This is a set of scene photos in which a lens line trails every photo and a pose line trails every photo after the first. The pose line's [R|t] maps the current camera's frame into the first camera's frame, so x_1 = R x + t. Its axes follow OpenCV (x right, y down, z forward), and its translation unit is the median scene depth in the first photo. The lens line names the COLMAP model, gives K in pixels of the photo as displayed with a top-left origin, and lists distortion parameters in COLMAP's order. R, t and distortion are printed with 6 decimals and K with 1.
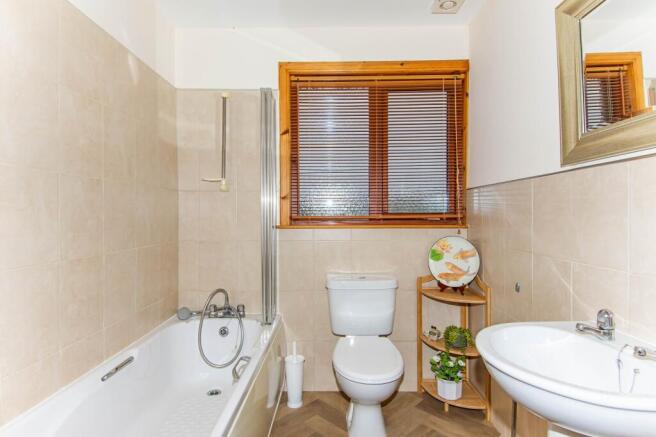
lens RADIAL K [[349.8, 0, 326.6], [0, 349.8, 211.8], [0, 0, 1]] dist [0.004501, -0.001368]
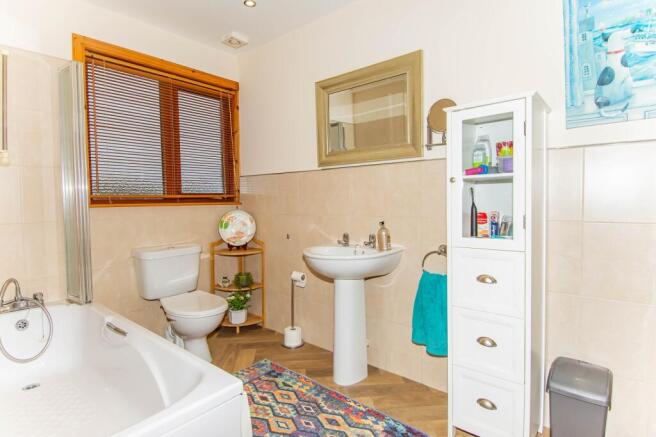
lens RADIAL K [[349.8, 0, 326.6], [0, 349.8, 211.8], [0, 0, 1]] dist [0.004501, -0.001368]
pose [[0.623477, -0.030860, 0.781232, -0.483788], [0.003595, 0.999323, 0.036606, 0.026420], [-0.781833, -0.020014, 0.623166, -0.142955]]
